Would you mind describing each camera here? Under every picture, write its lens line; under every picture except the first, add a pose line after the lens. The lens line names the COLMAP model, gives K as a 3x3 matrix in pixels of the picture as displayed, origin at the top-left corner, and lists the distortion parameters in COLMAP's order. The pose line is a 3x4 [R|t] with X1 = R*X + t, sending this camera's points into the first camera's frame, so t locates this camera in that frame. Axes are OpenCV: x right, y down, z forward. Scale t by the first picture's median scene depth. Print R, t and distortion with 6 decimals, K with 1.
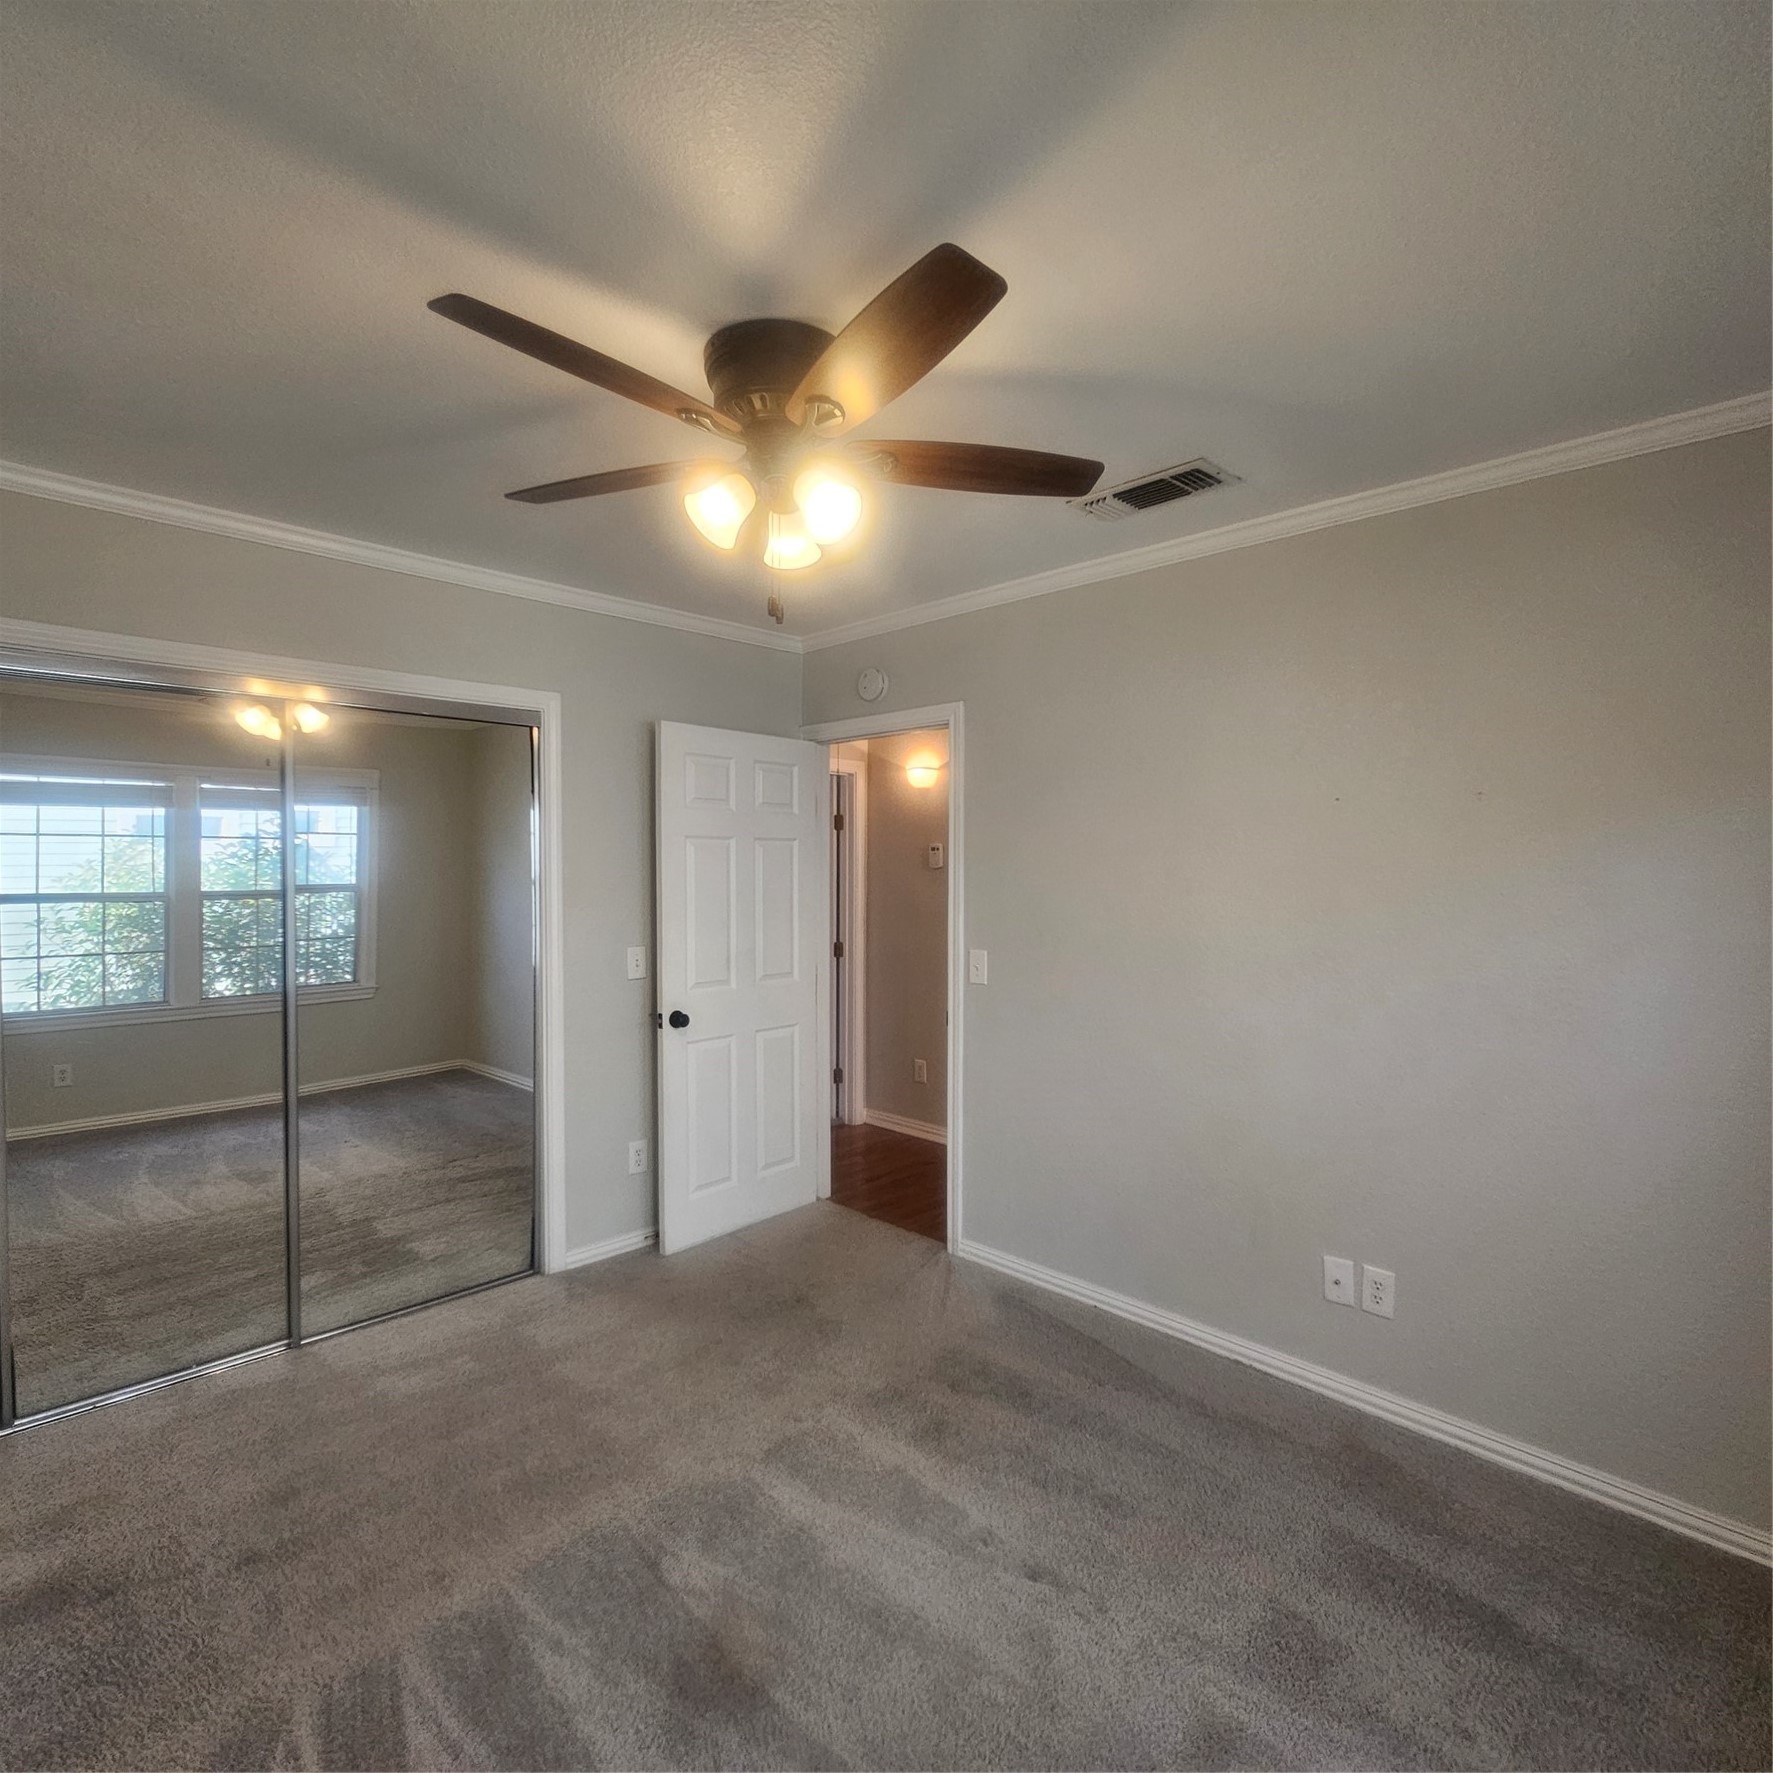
lens RADIAL K [[970.7, 0, 878.4], [0, 970.7, 896.2], [0, 0, 1]] dist [0.001067, -0.000035]
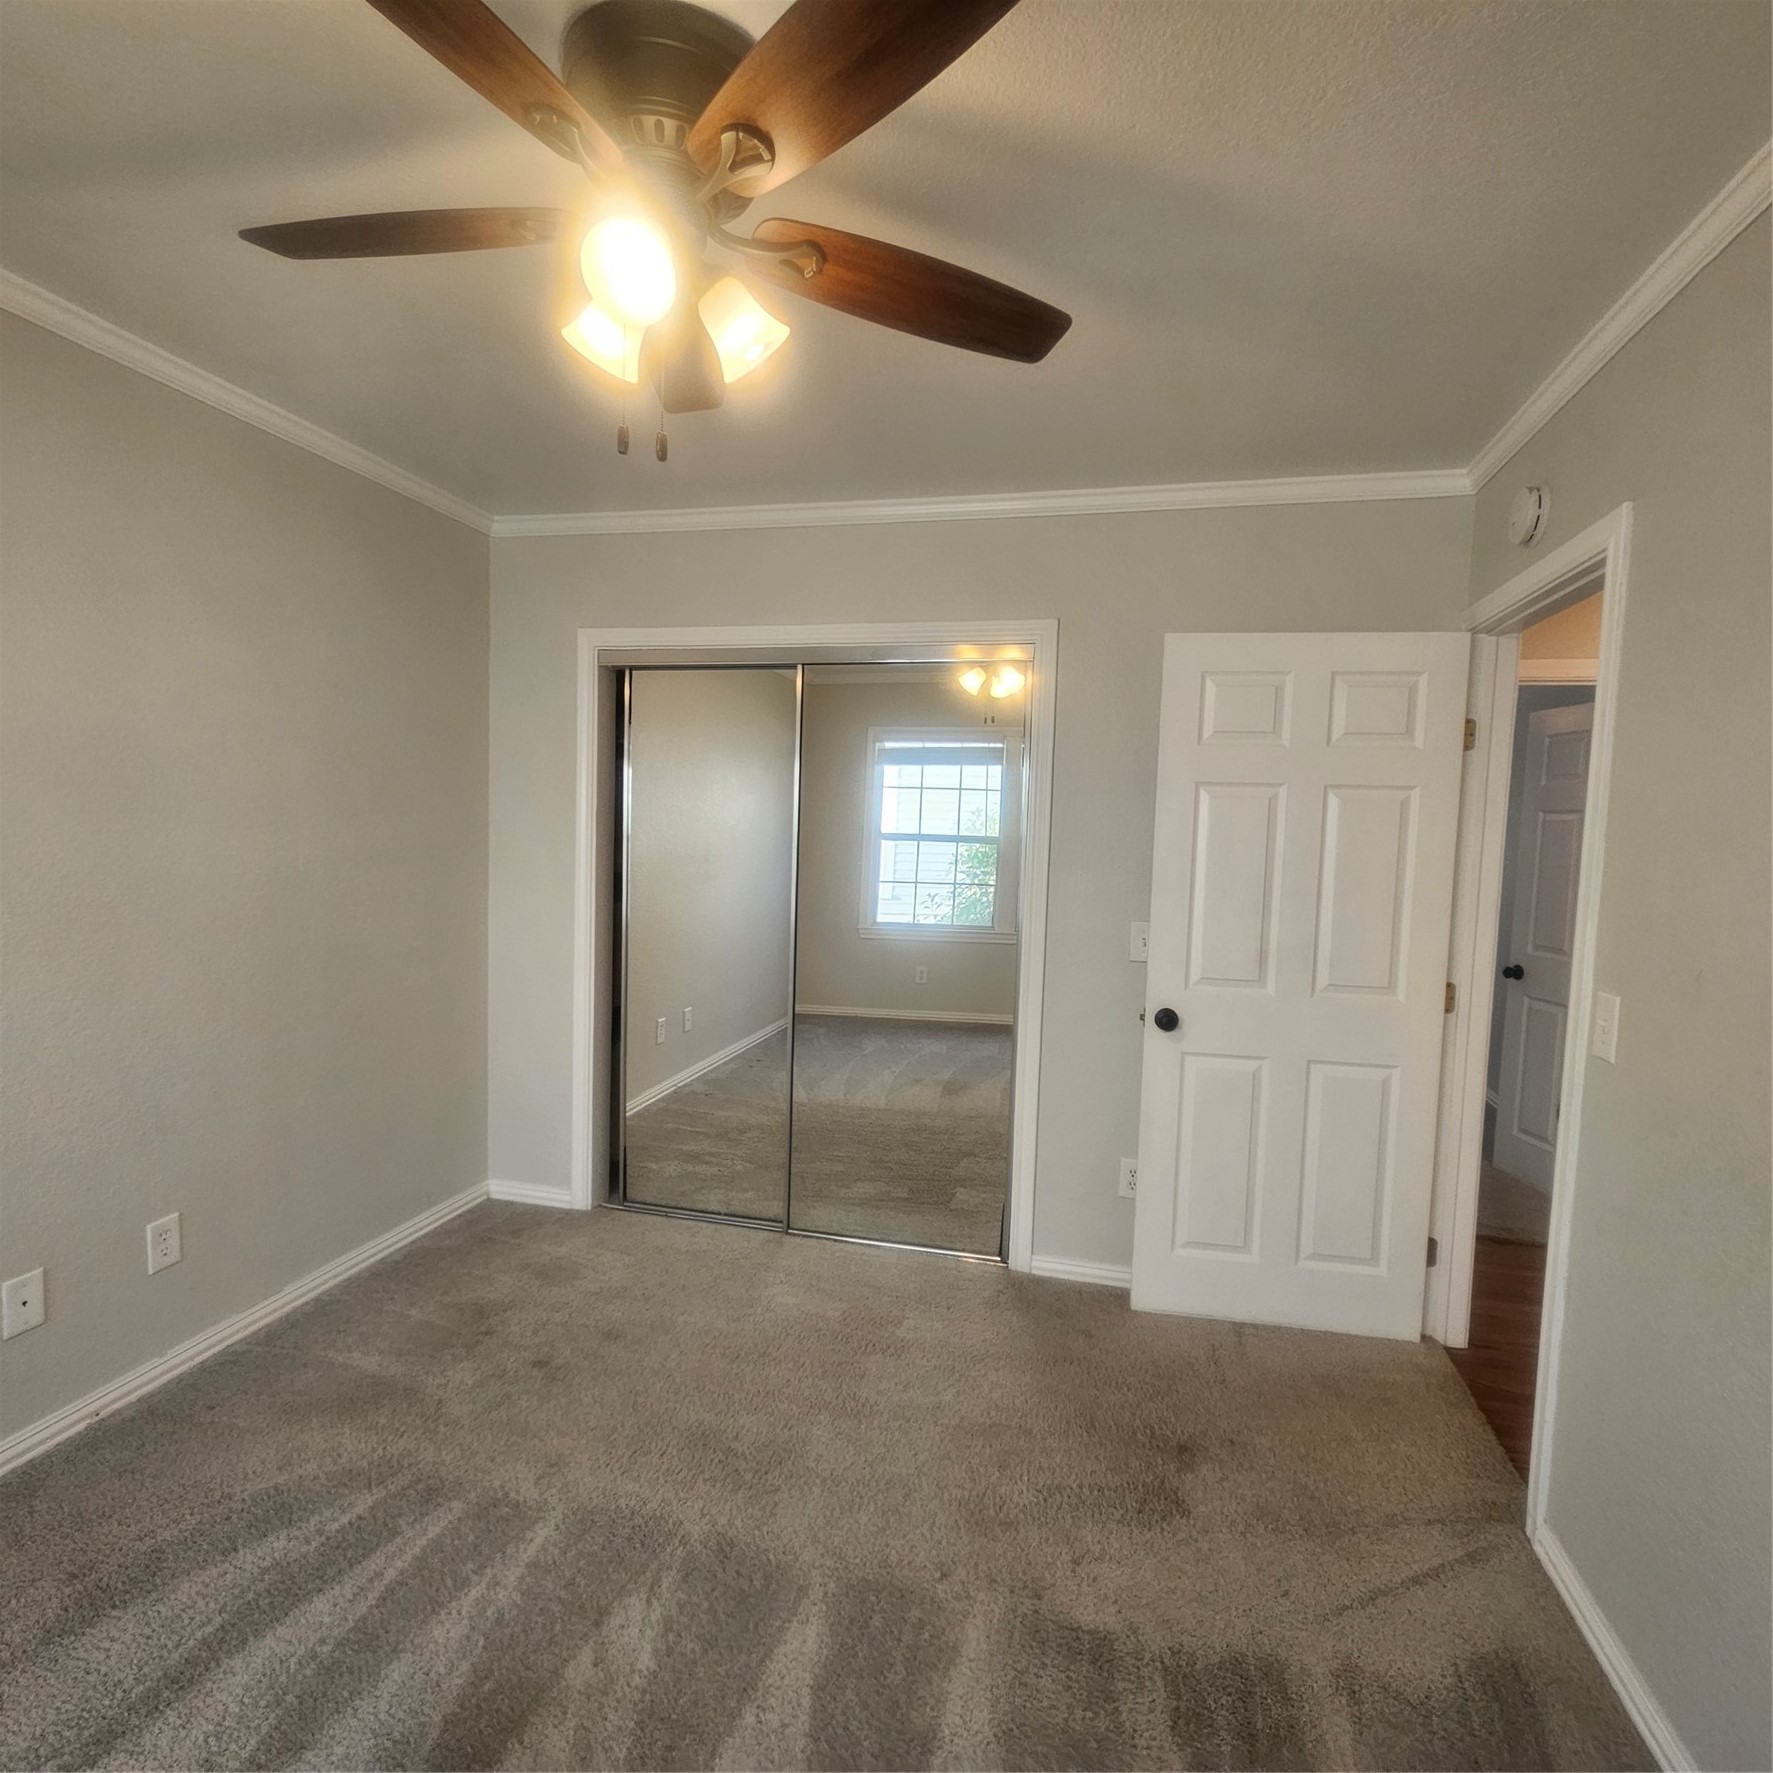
lens RADIAL K [[985.9, 0, 886.6], [0, 985.9, 876.3], [0, 0, 1]] dist [0.000493, -0.000527]
pose [[0.513404, 0.070893, -0.855214, 0.326833], [-0.052098, 0.997318, 0.051397, -0.015211], [0.856564, 0.018167, 0.515721, 0.380086]]
